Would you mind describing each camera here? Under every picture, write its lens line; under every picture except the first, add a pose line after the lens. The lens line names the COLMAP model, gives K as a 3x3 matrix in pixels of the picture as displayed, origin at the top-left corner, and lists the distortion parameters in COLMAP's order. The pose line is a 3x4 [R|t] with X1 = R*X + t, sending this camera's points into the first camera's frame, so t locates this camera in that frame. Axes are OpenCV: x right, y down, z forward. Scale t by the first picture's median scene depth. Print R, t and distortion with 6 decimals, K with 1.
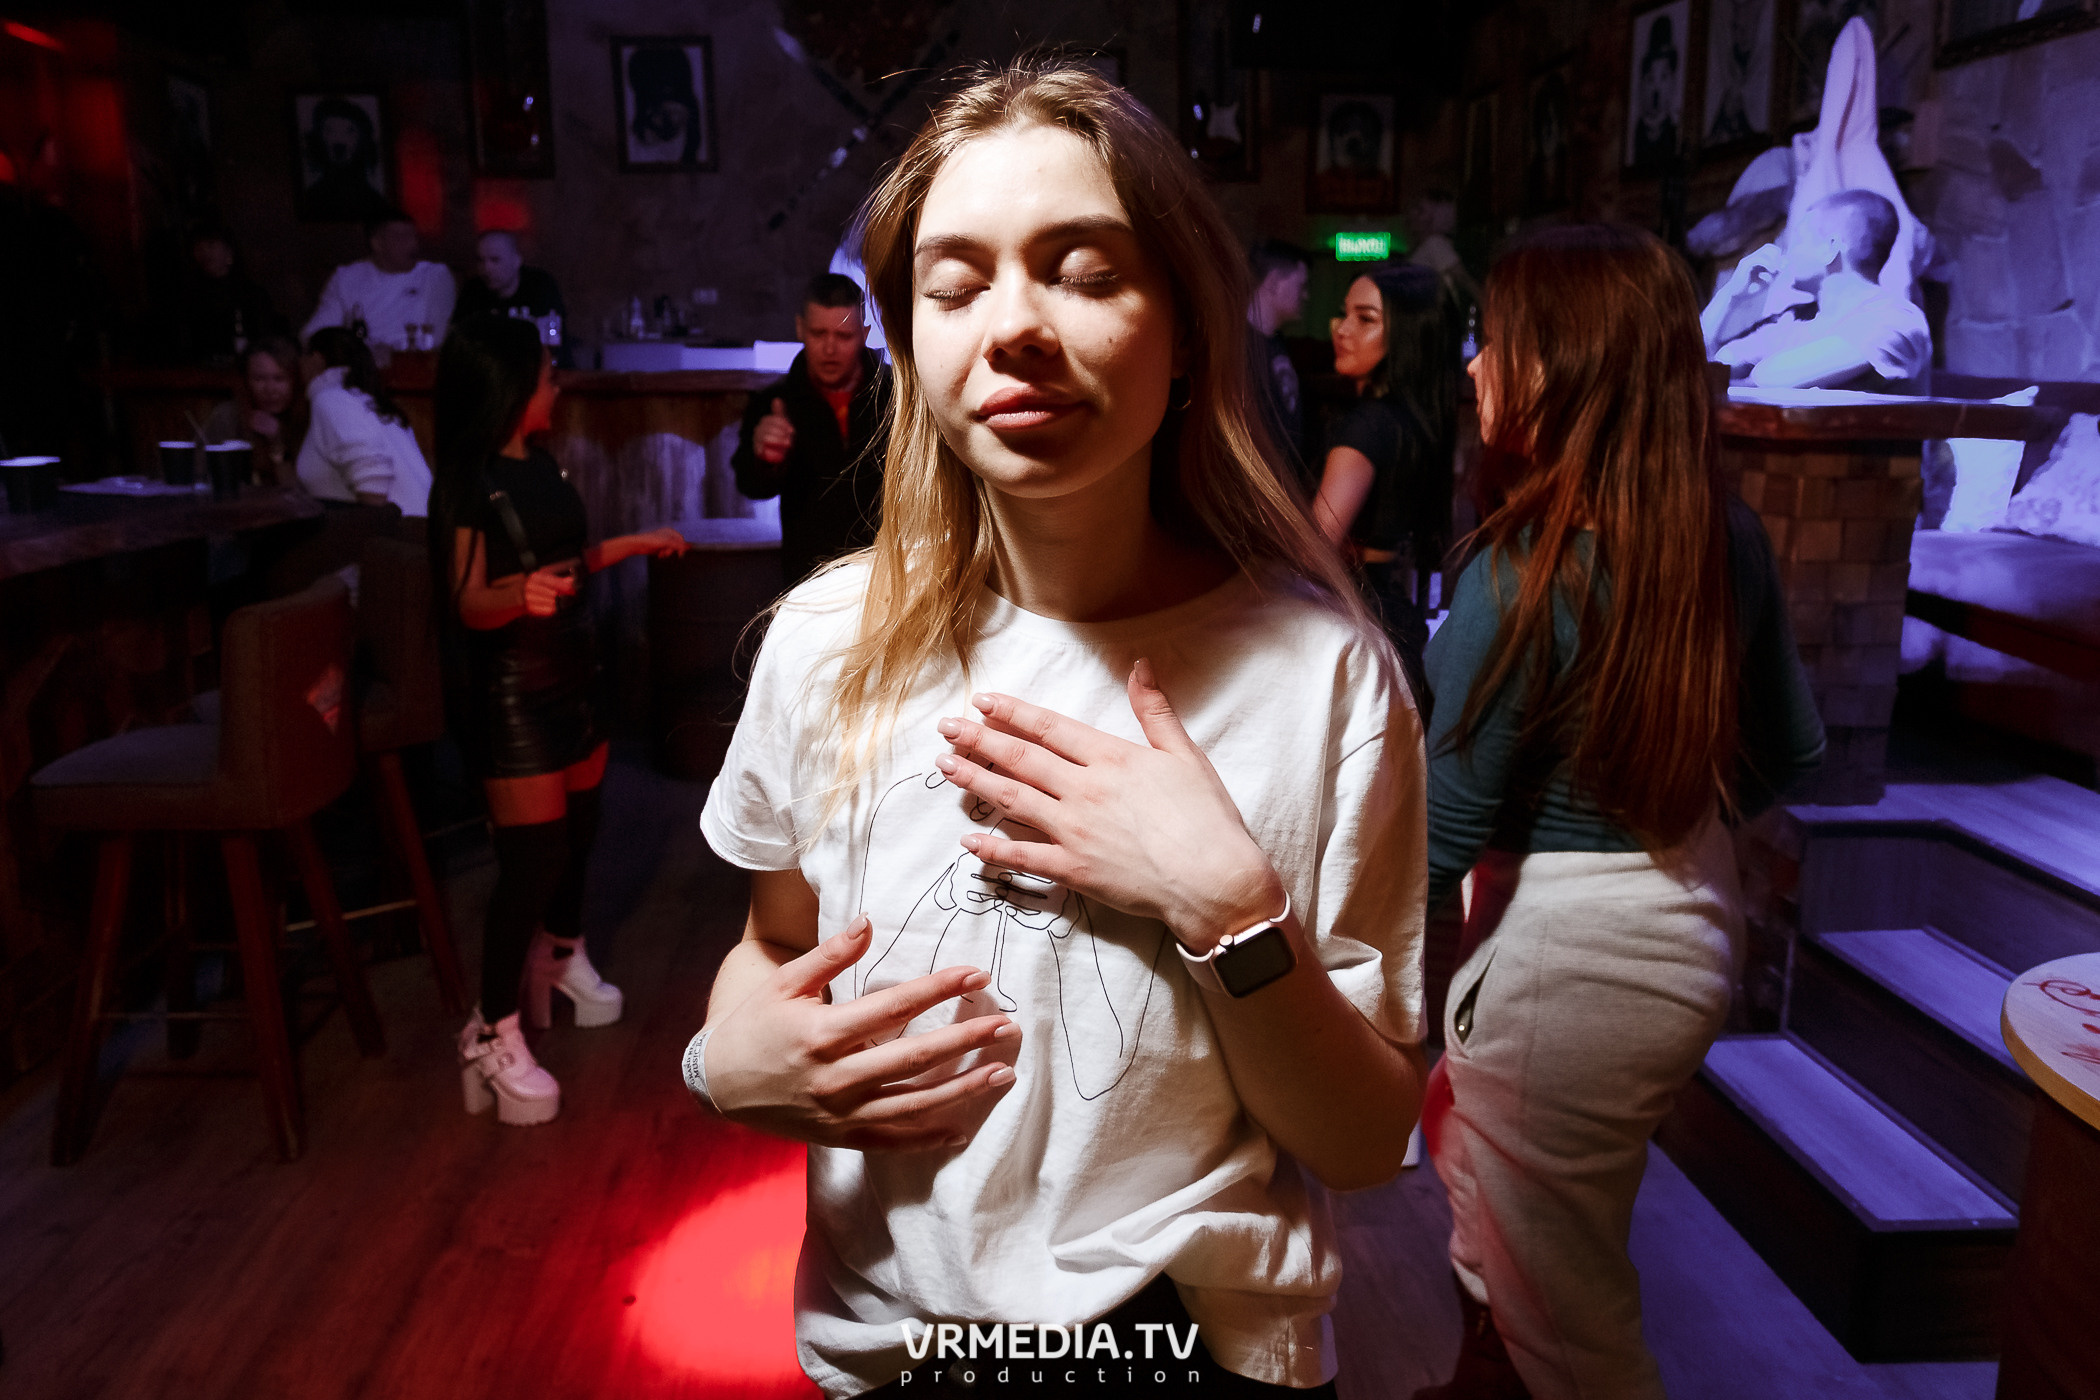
lens RADIAL K [[1438.4, 0, 985.5], [0, 1438.4, 596.0], [0, 0, 1]] dist [0.004964, 0.008916]
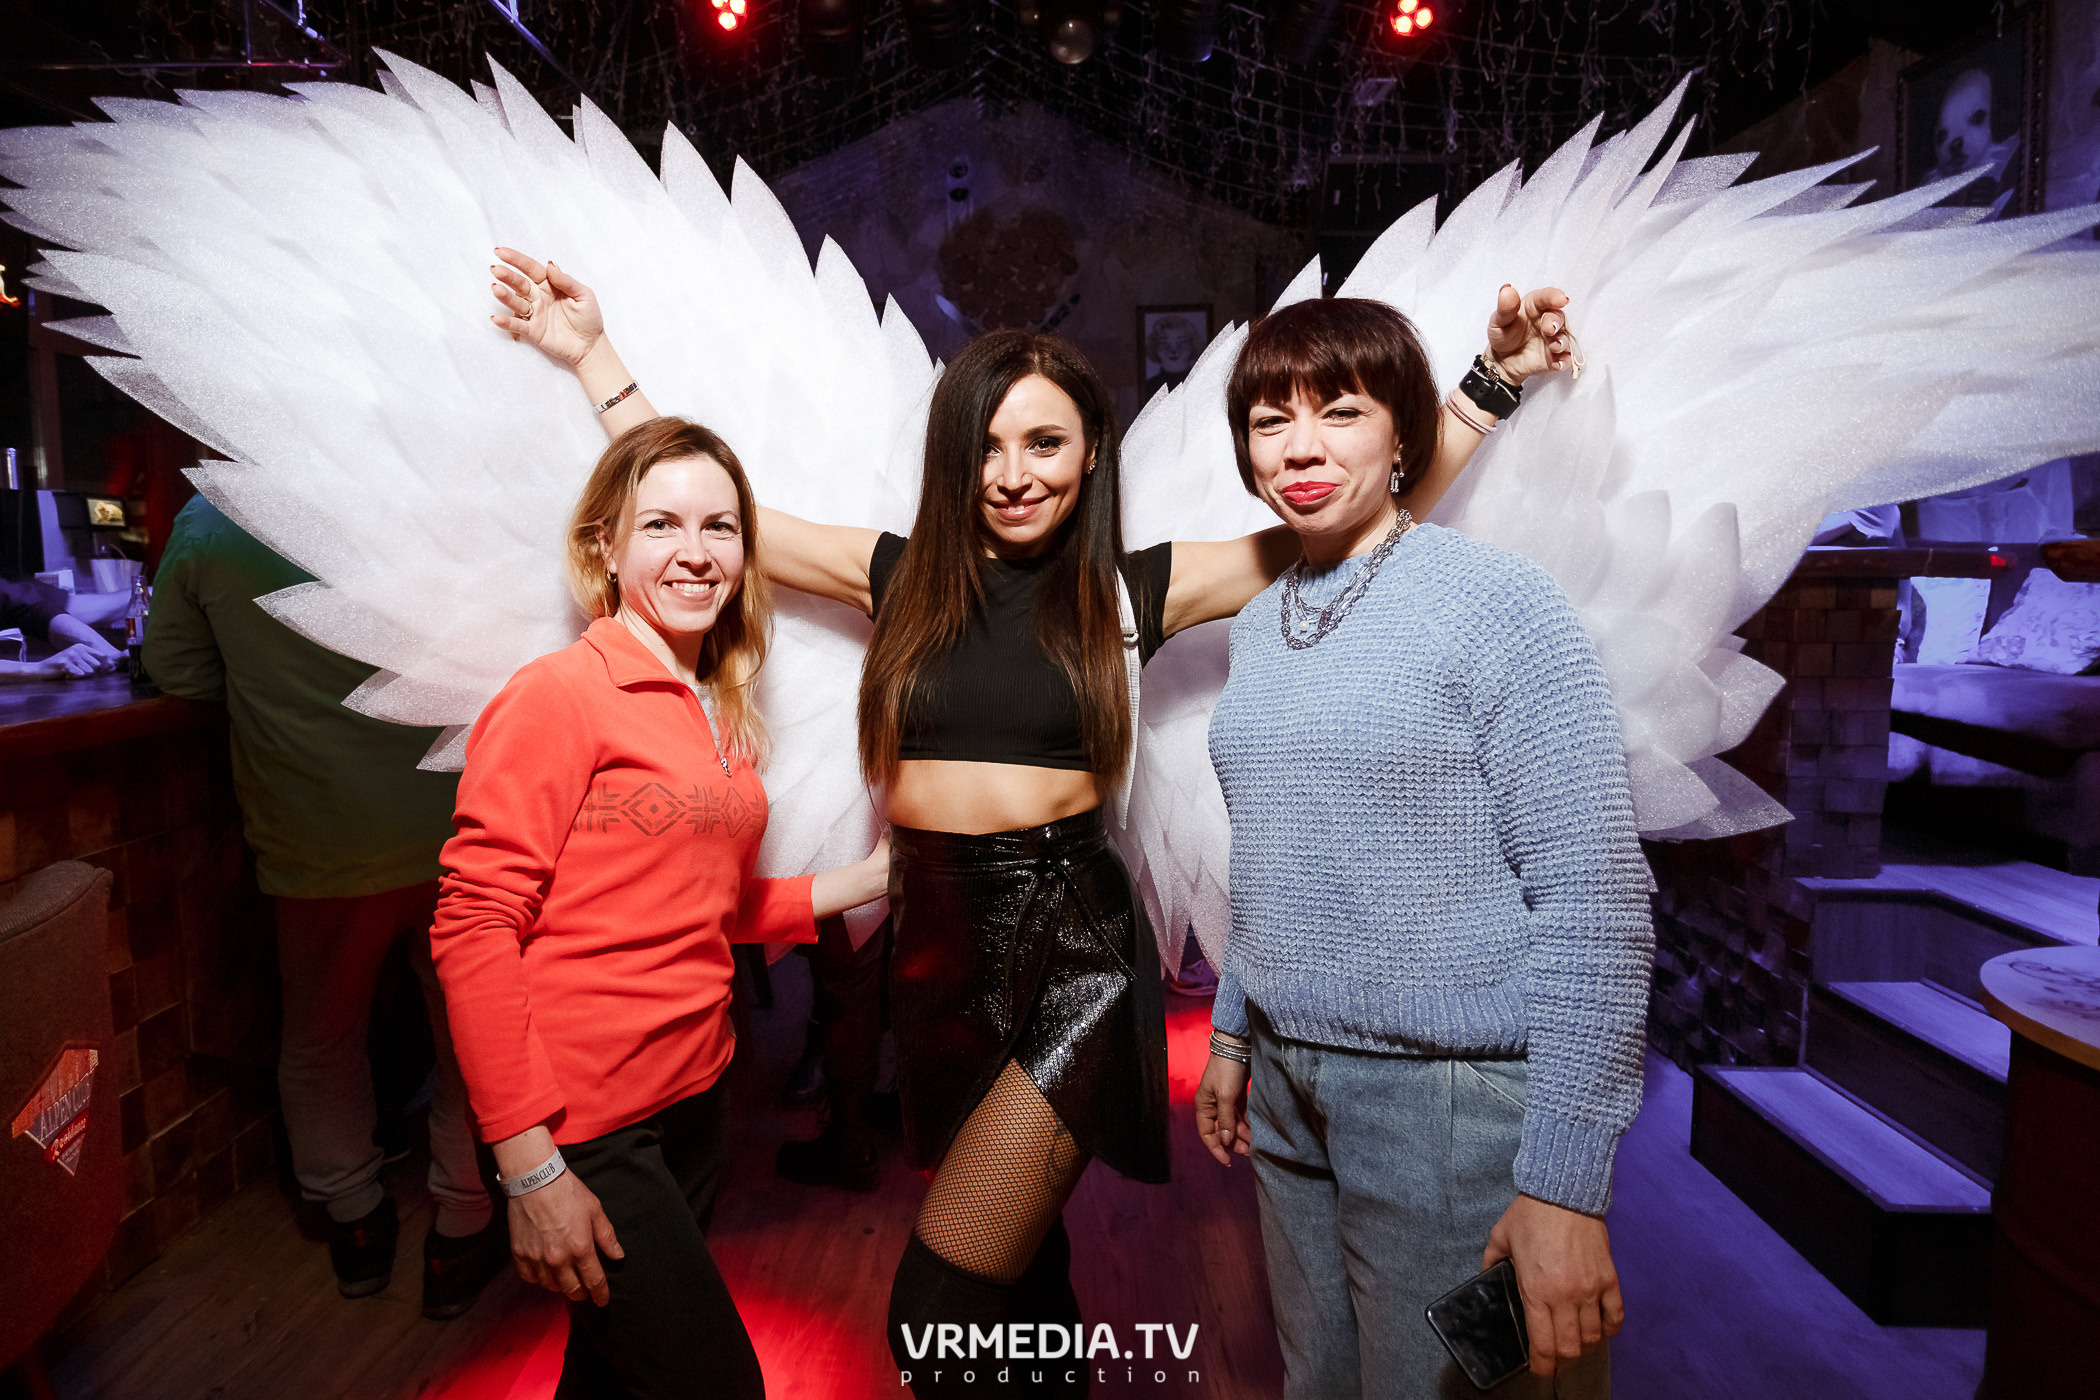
lens RADIAL K [[1189.9, 0, 979.2], [0, 1189.9, 660.0], [0, 0, 1]] dist [0.002322, 0.002088]
pose [[0.995996, 0.001816, -0.089375, -0.027140], [-0.009028, 0.996725, -0.080355, 0.031526], [0.088937, 0.080840, 0.992751, -0.048681]]
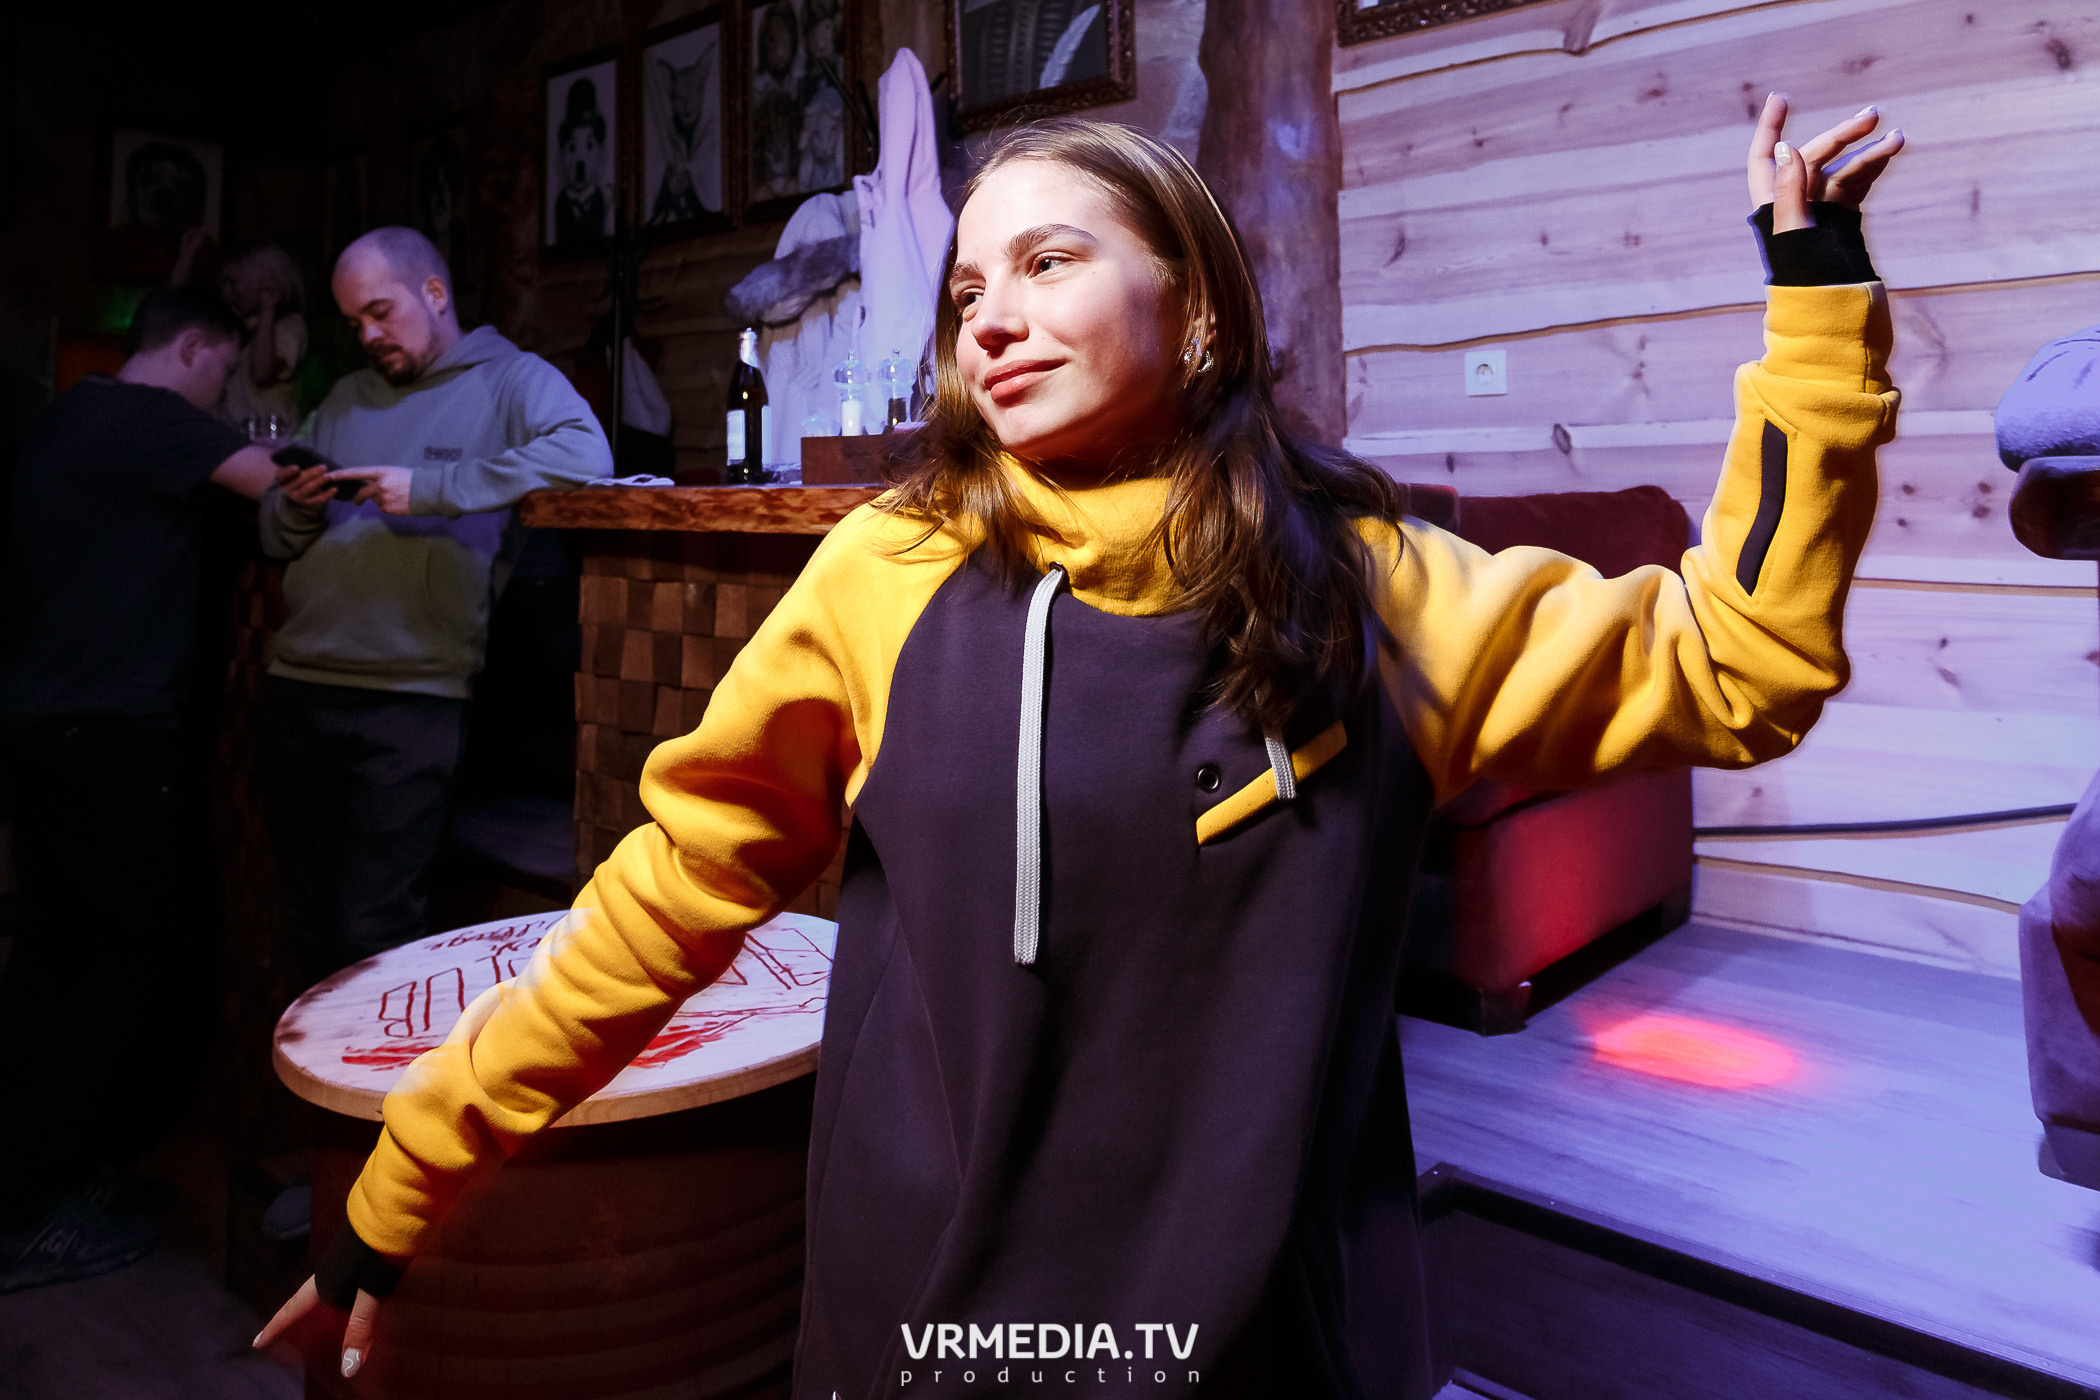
lens RADIAL K [[1485.5, 0, 1043.2], [0, 1485.5, 393.4], [0, 0, 1]] dist [-0.001629, -0.000737]
pose [[0.696525, 0.041336, 0.716340, 0.057975], [0.124955, 0.976097, -0.177824, -0.046620], [-0.706568, 0.213369, 0.674711, 0.405350]]
